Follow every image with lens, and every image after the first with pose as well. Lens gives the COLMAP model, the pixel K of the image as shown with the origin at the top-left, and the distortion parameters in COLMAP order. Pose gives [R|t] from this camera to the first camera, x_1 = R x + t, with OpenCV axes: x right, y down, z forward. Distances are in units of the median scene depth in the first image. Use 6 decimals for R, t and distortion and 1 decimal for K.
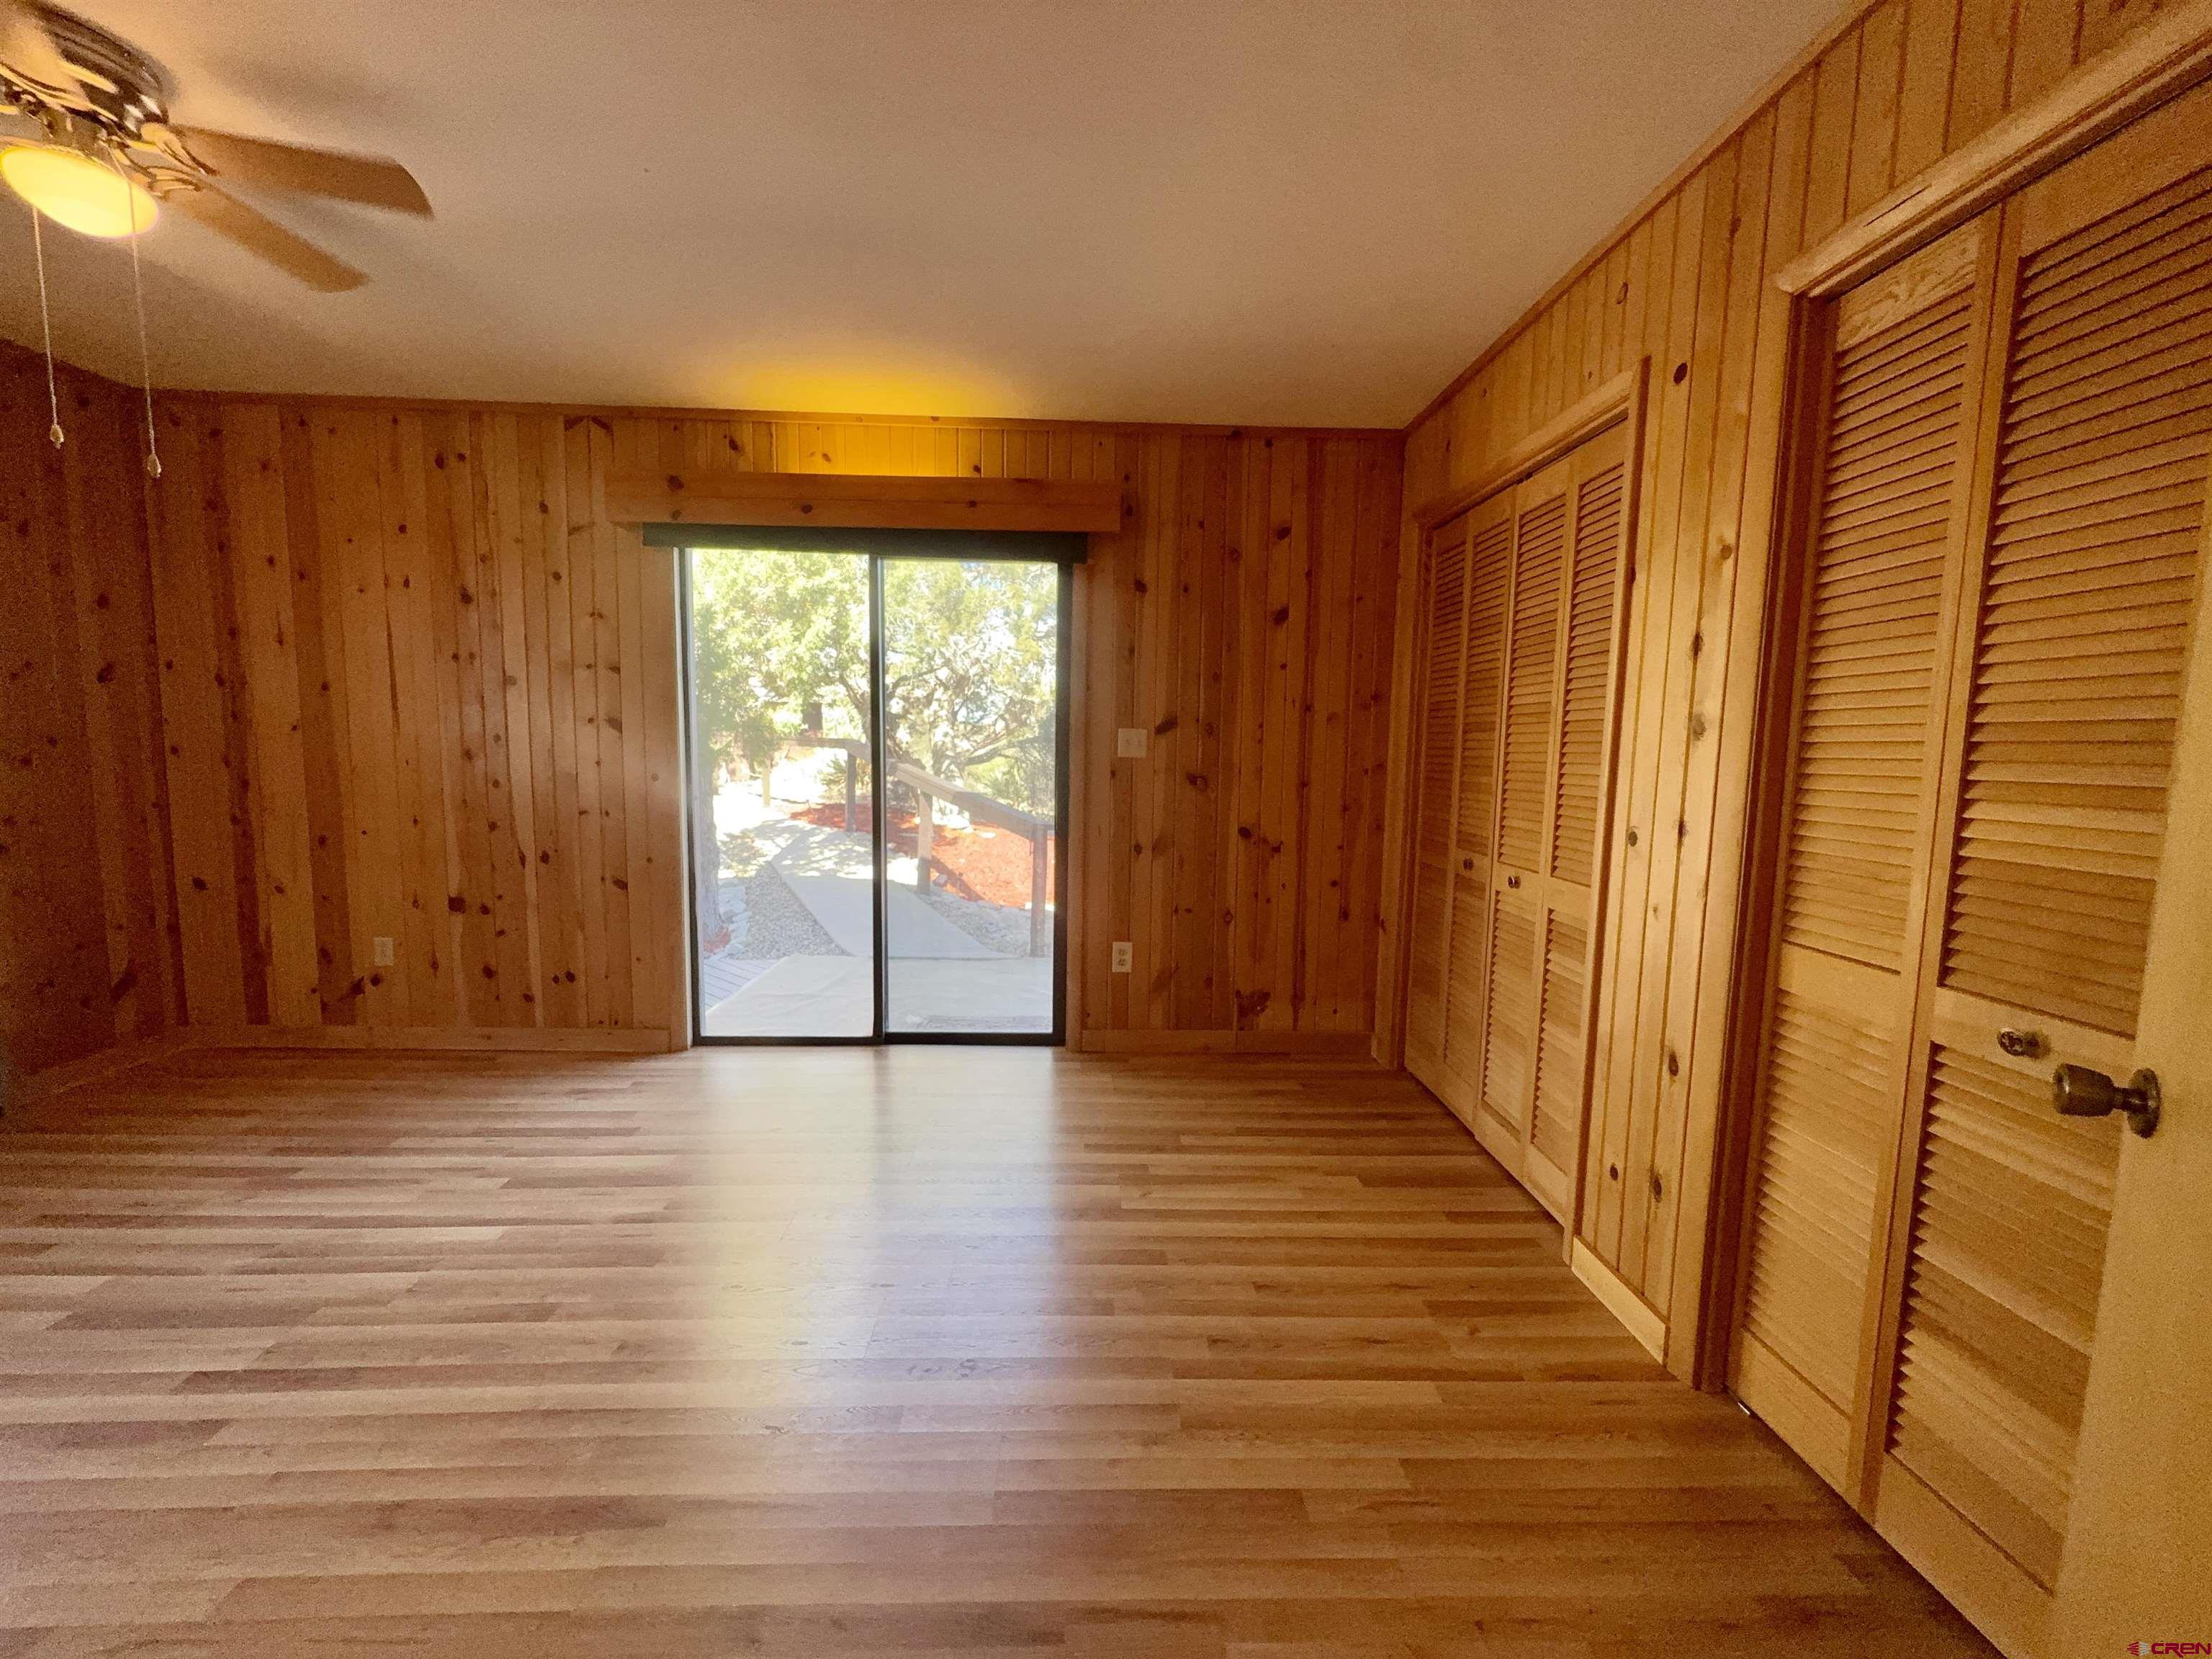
lens RADIAL K [[880.5, 0, 1103.3], [0, 880.5, 832.4], [0, 0, 1]] dist [-0.002446, 0.000743]
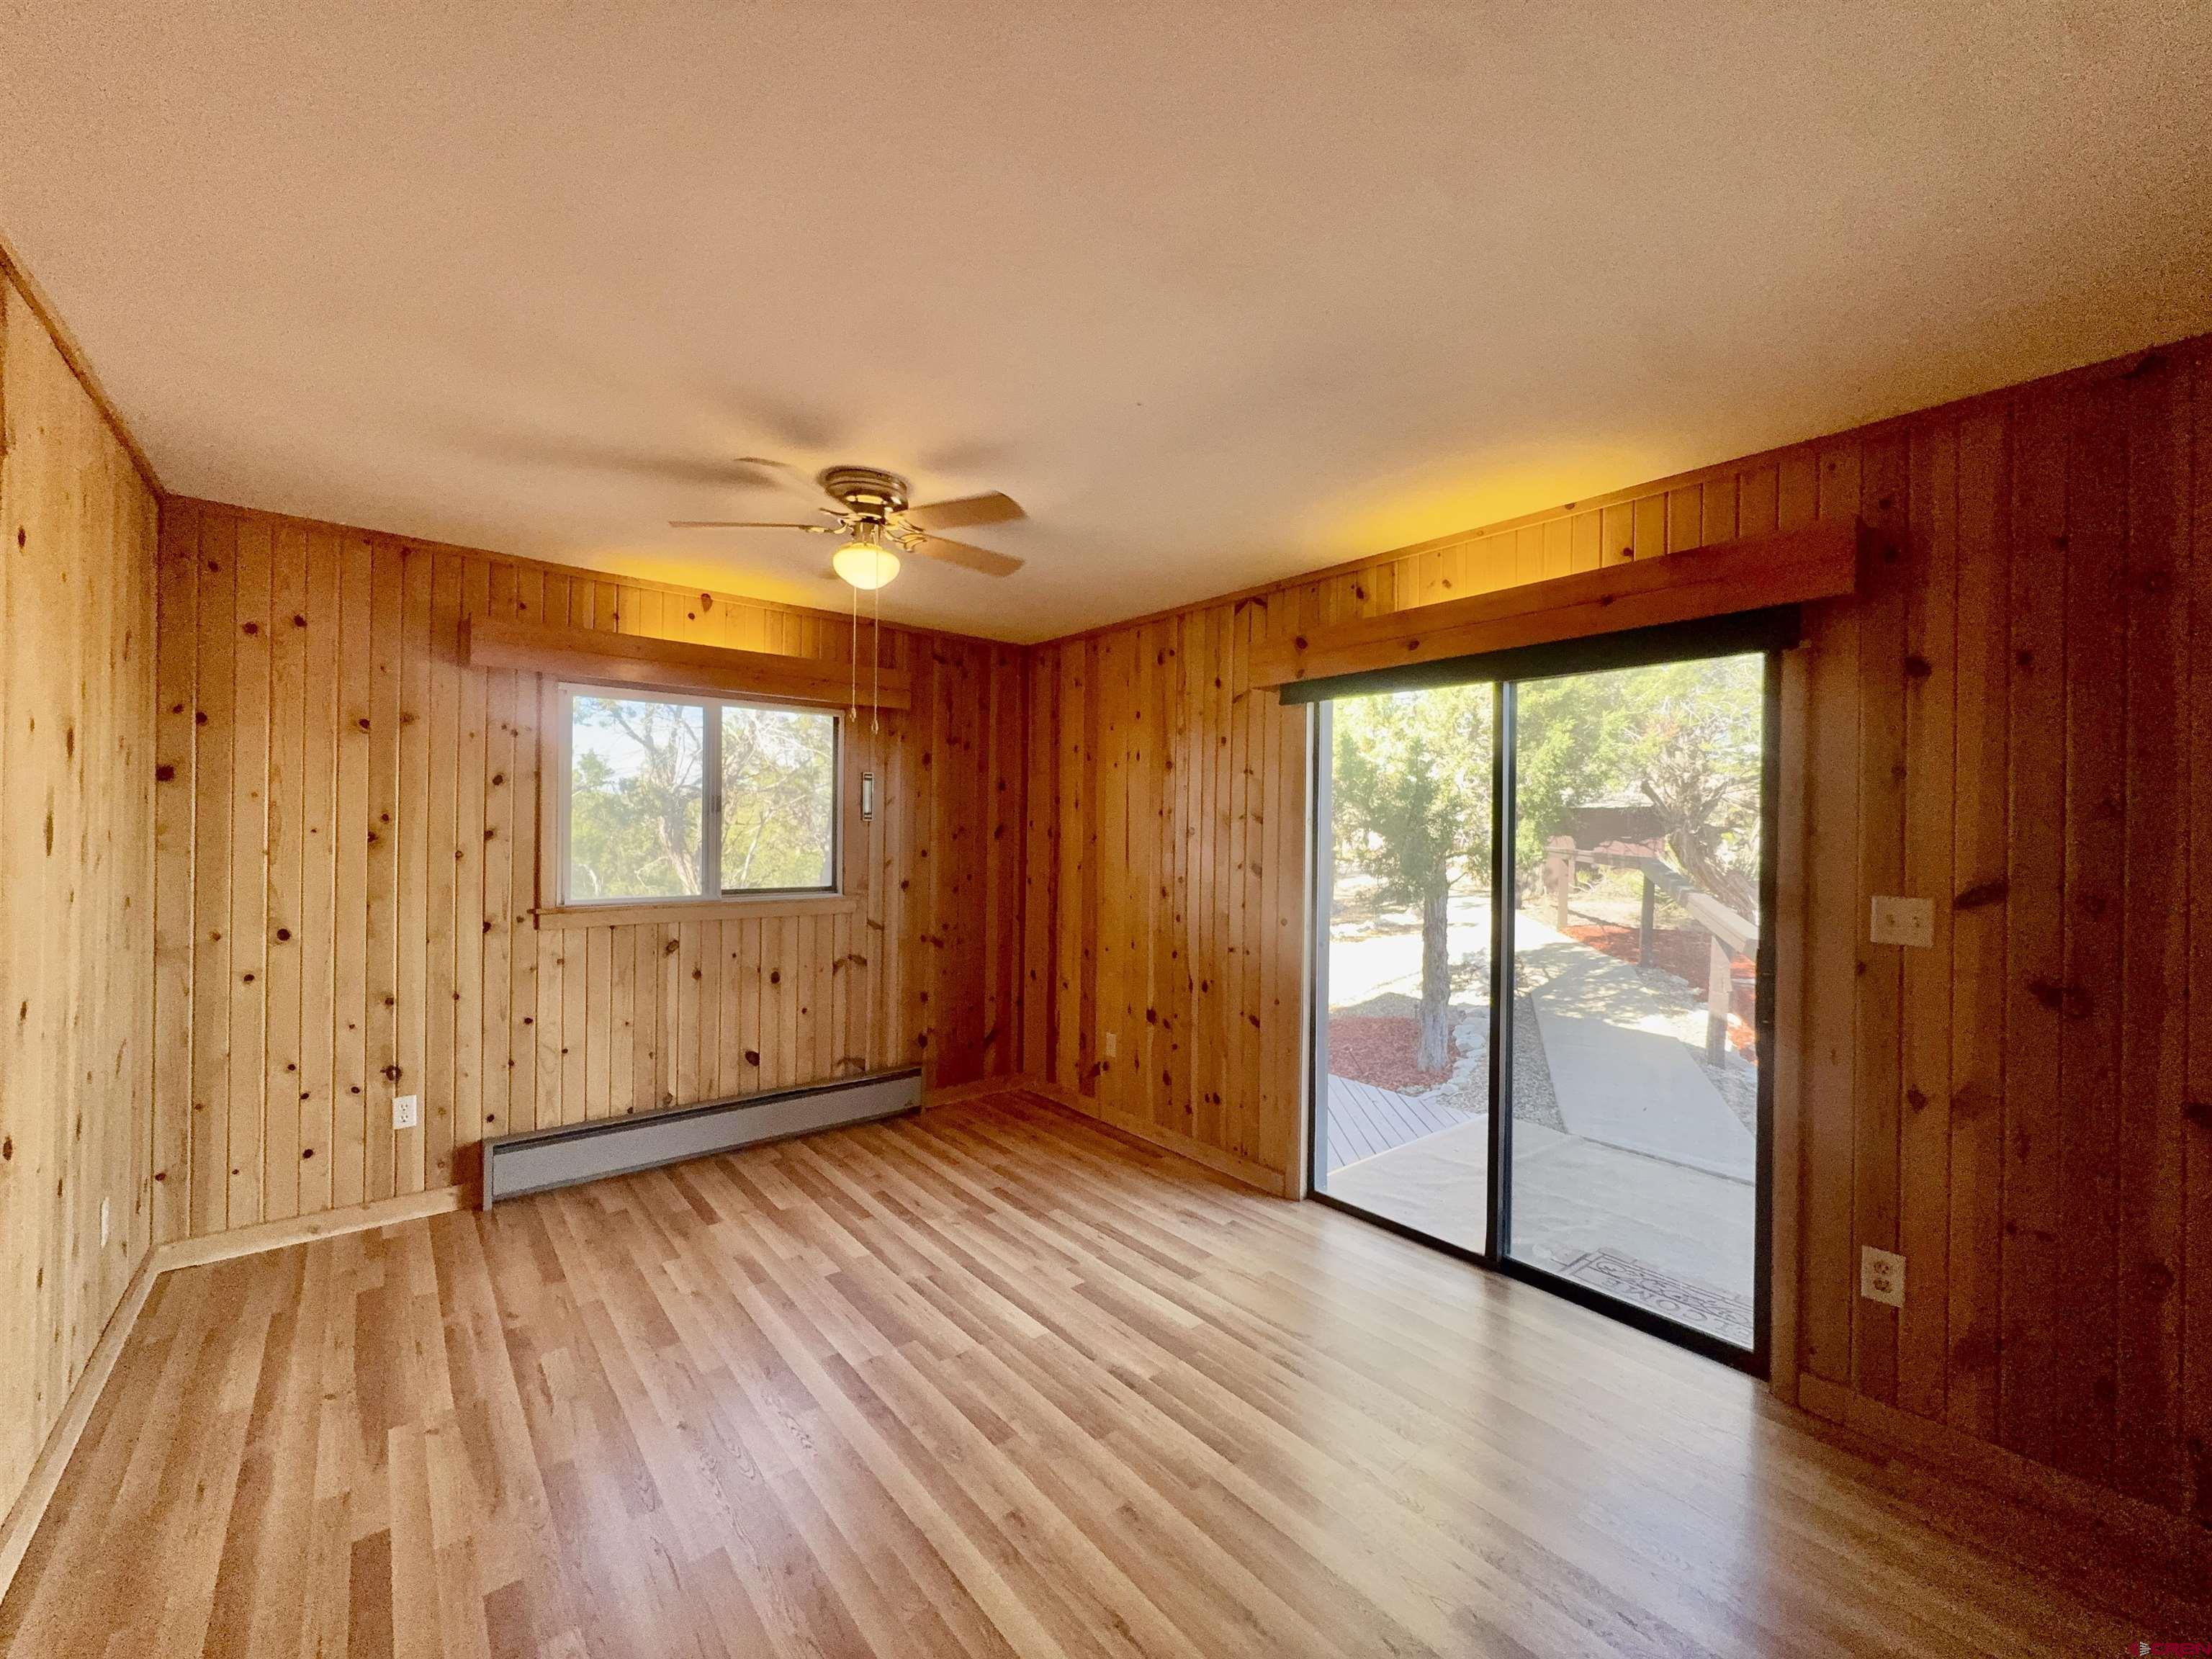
lens RADIAL K [[880.5, 0, 1105.7], [0, 880.5, 832.5], [0, 0, 1]] dist [-0.002446, 0.000743]
pose [[0.610592, -0.008663, -0.791898, 0.183112], [-0.079244, 0.994253, -0.071978, -0.077334], [0.787971, 0.106702, 0.606397, 0.198512]]
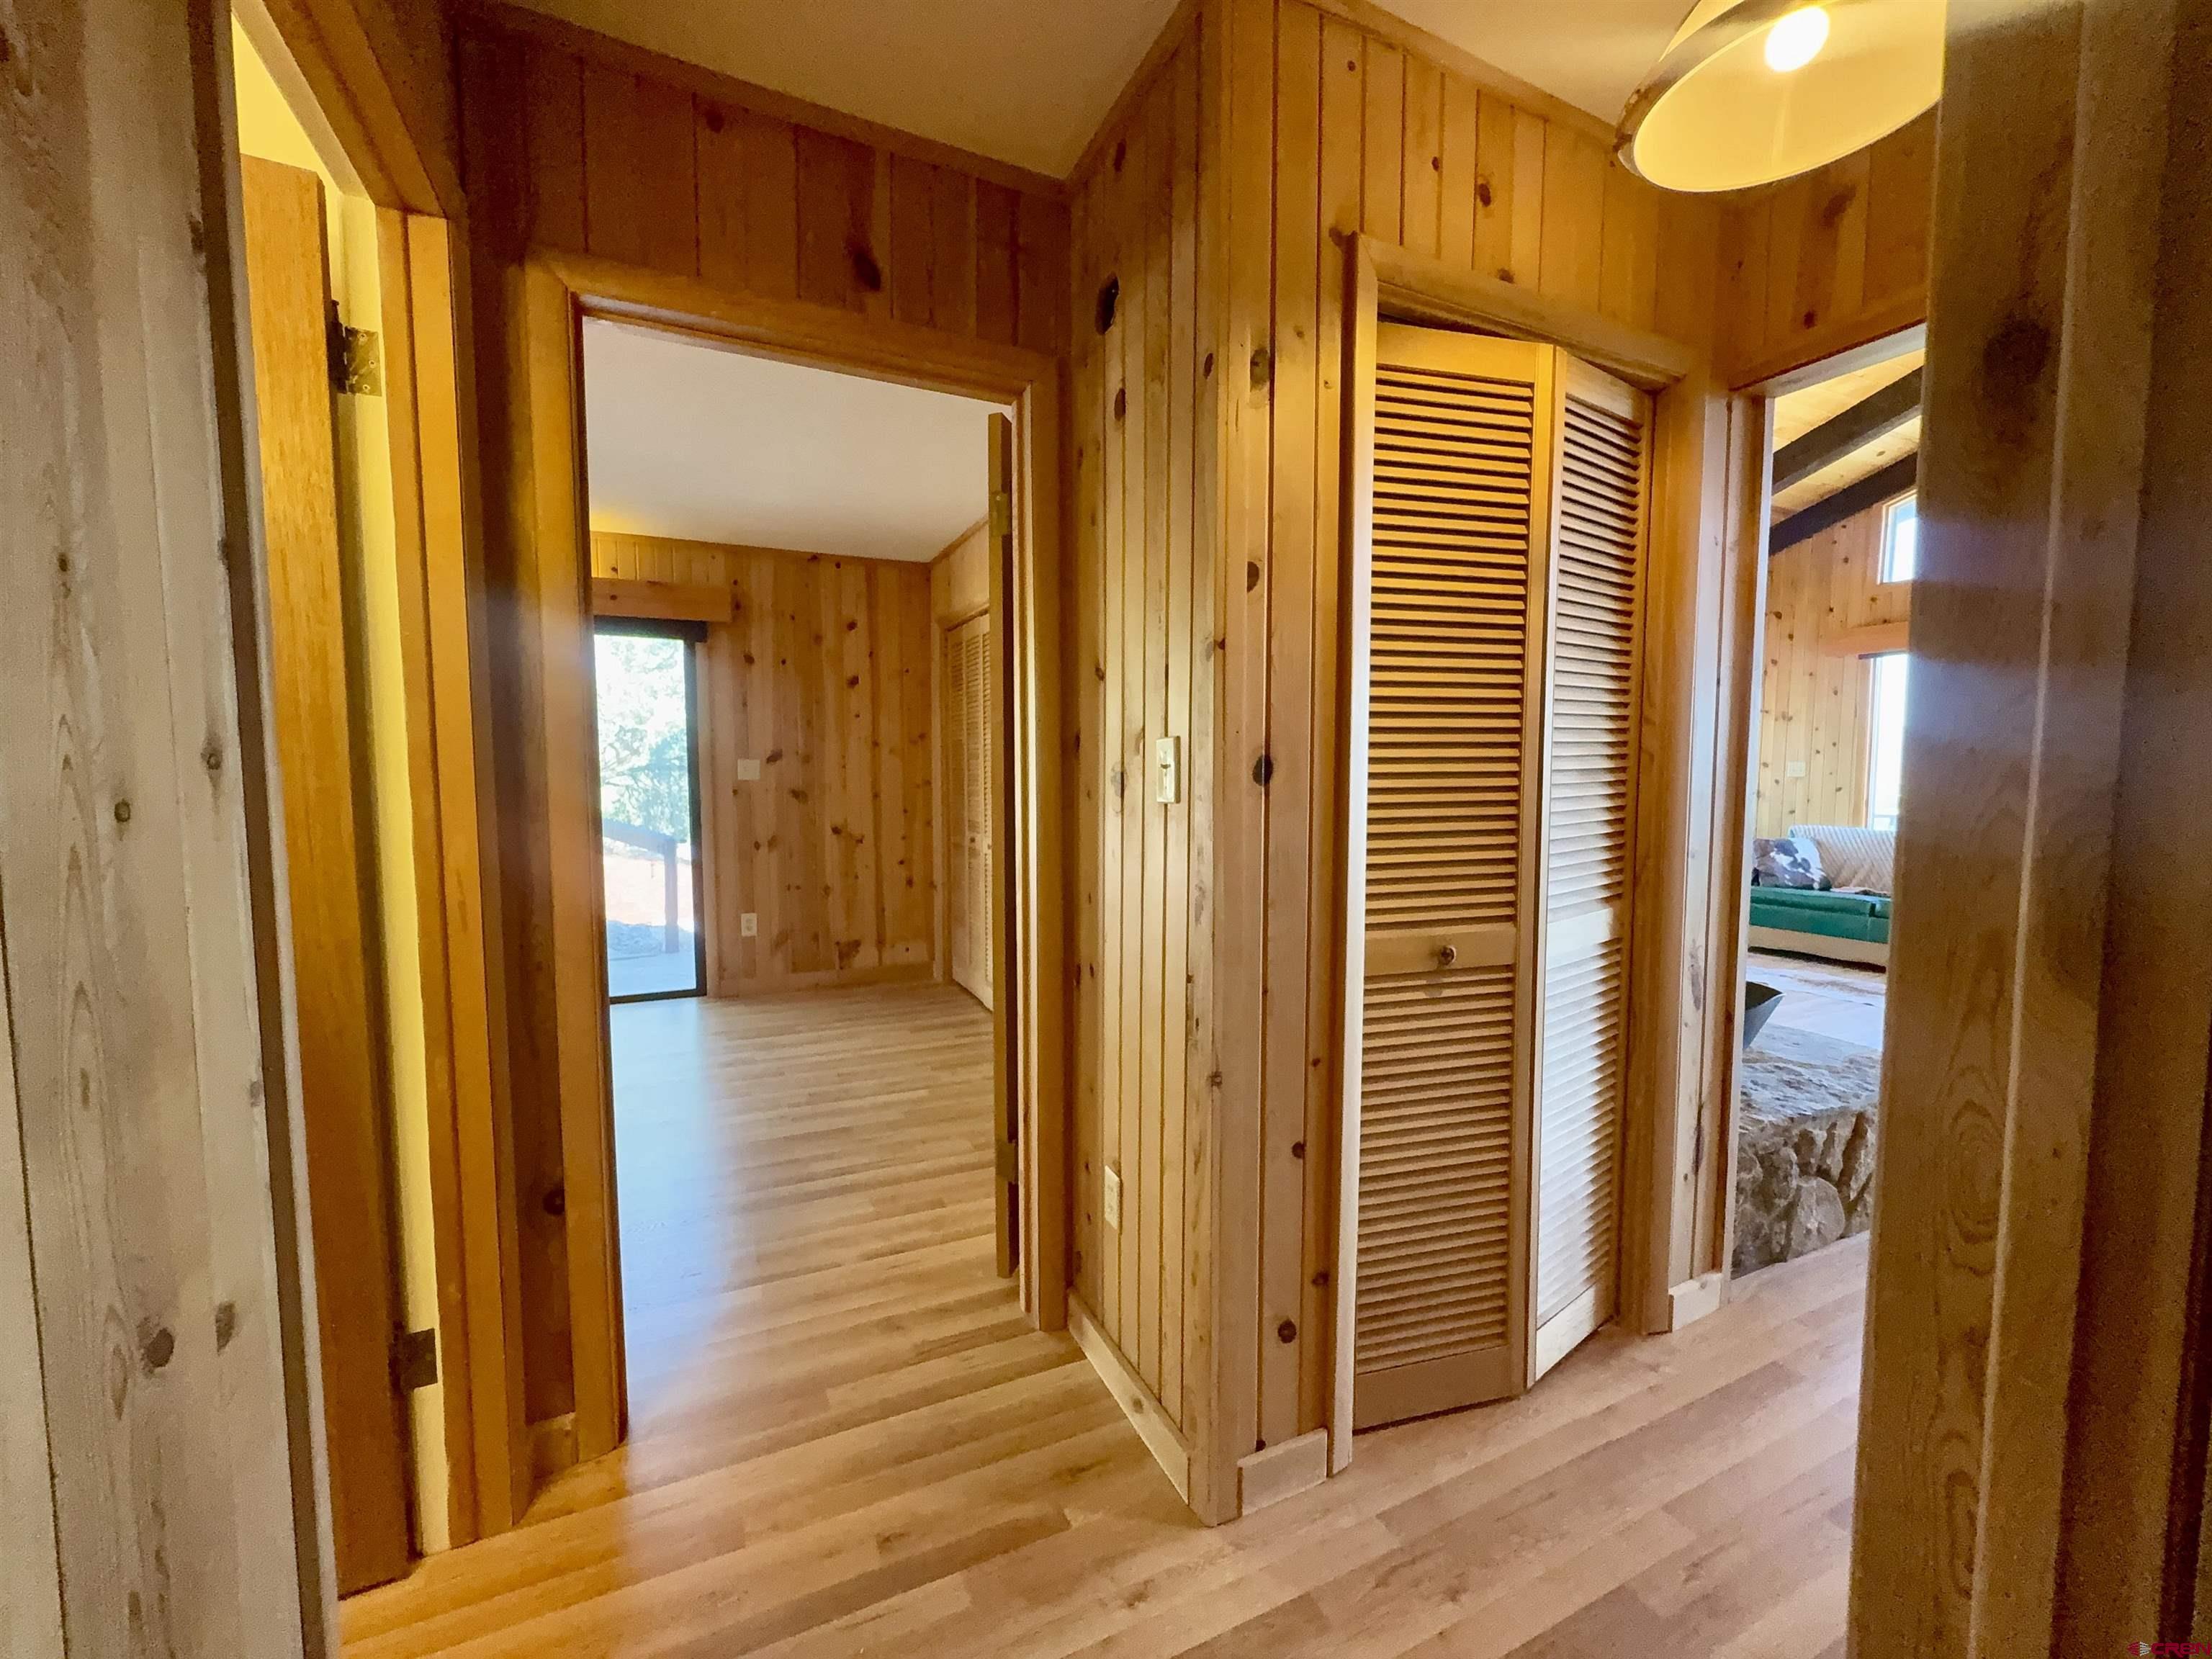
lens RADIAL K [[880.5, 0, 1105.3], [0, 880.5, 831.6], [0, 0, 1]] dist [-0.002446, 0.000743]
pose [[0.916404, -0.047511, 0.397424, -0.008753], [0.057687, 0.998241, -0.013681, 0.049122], [-0.396075, 0.035463, 0.917533, -0.515277]]
